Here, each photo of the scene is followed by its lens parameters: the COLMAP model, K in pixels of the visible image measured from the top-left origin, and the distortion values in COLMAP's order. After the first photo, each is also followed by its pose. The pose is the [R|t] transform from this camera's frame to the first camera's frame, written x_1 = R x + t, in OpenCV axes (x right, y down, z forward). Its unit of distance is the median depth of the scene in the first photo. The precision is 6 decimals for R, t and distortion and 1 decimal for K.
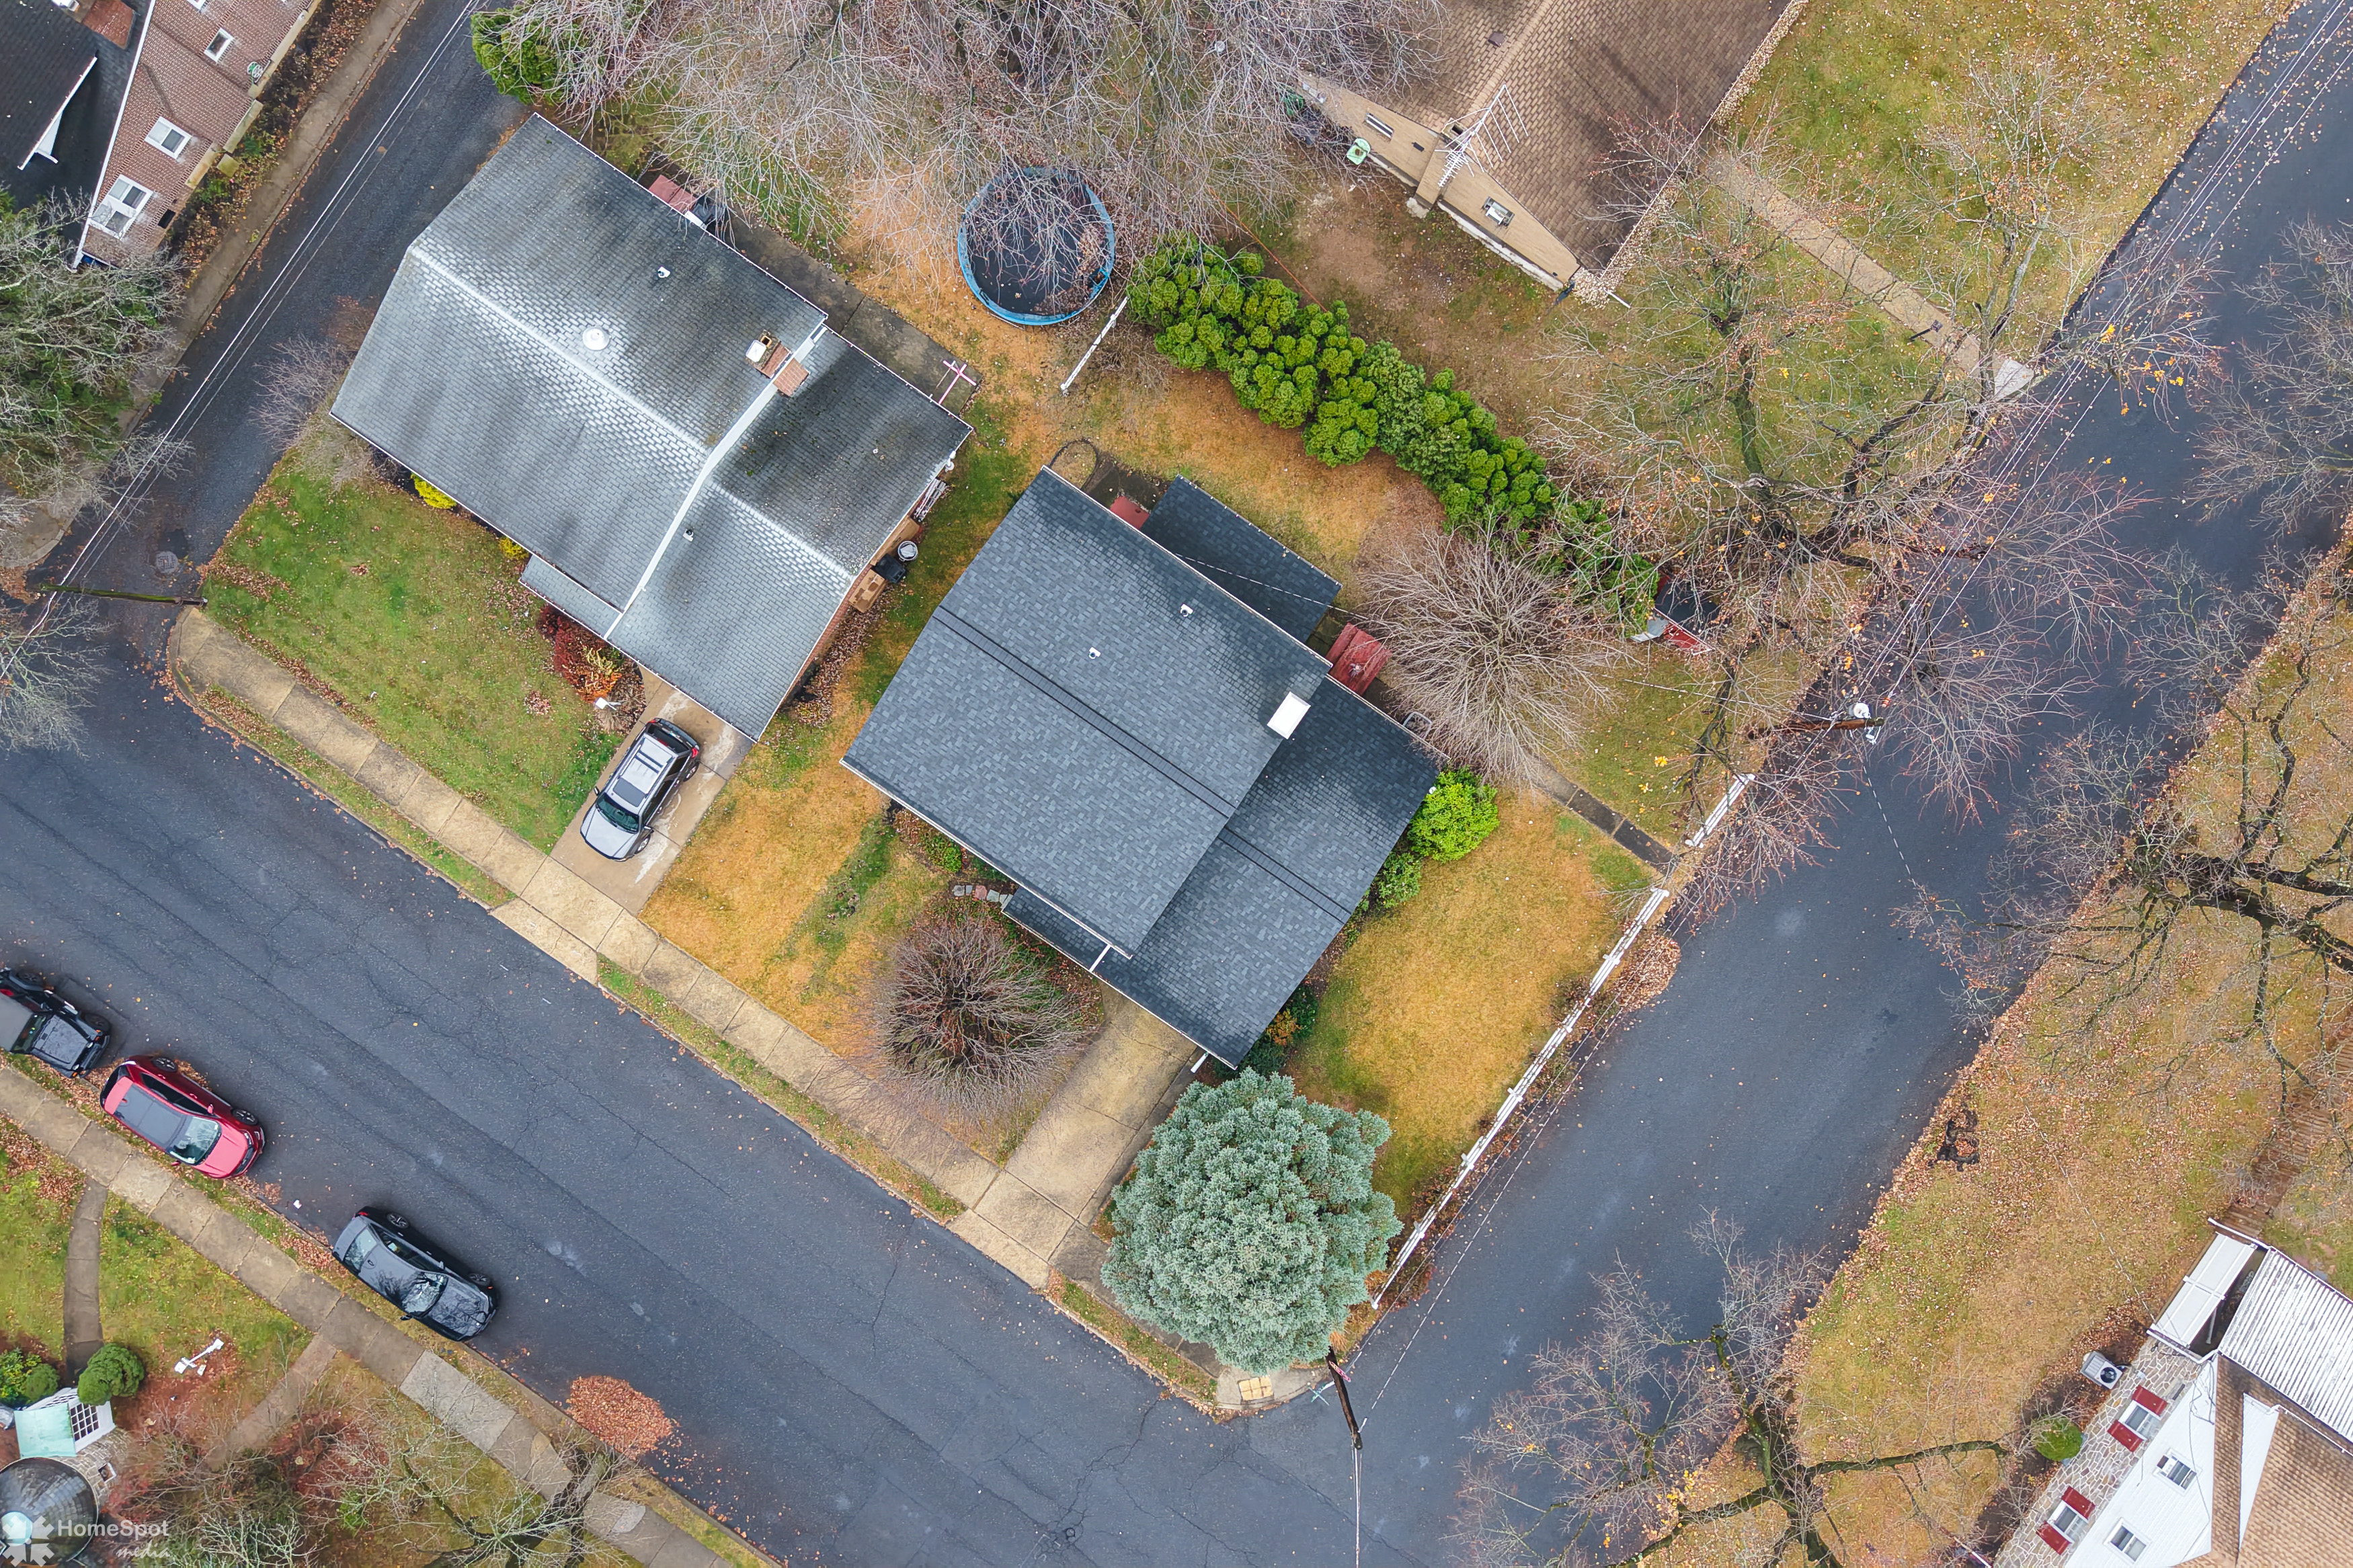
lens RADIAL K [[1864.1, 0, 1169.2], [0, 1864.1, 783.3], [0, 0, 1]] dist [0.020603, -0.017796]
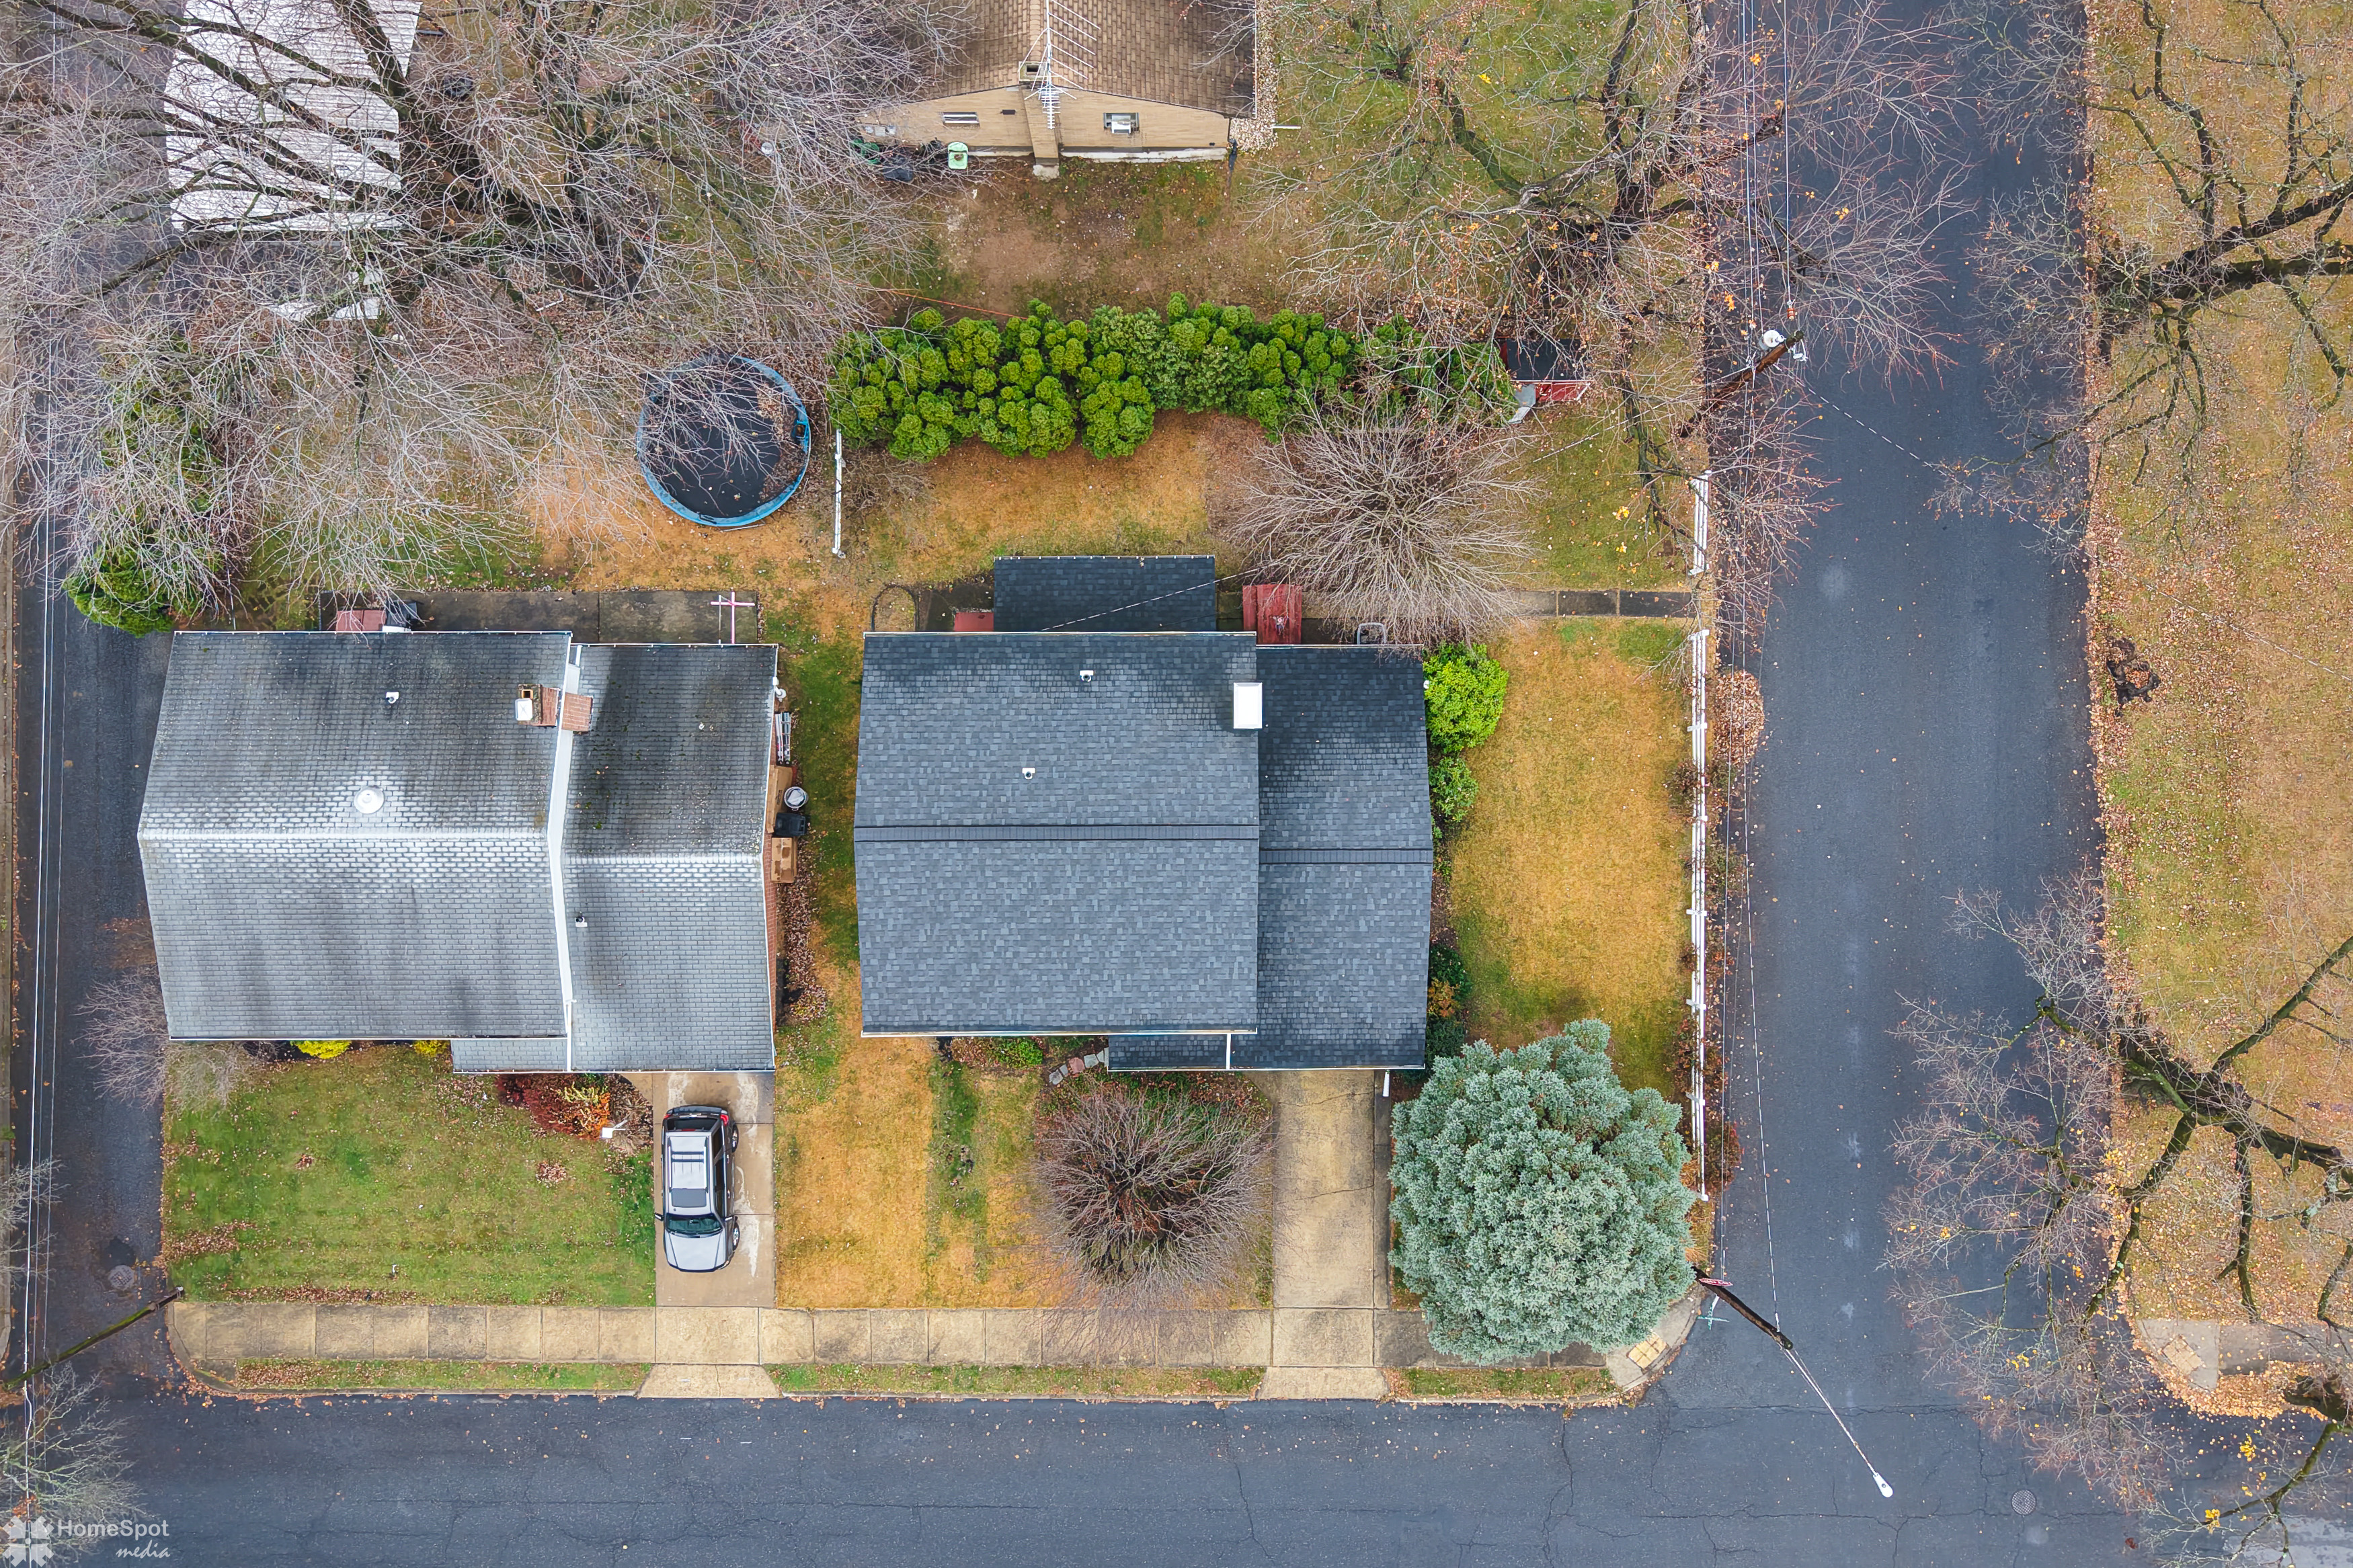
lens RADIAL K [[1635.0, 0, 1175.6], [0, 1635.0, 778.0], [0, 0, 1]] dist [0.019307, -0.005493]
pose [[0.823088, -0.567440, 0.023187, -0.002010], [0.567910, 0.822248, -0.037248, 0.001238], [0.002071, 0.043826, 0.999037, 0.213910]]
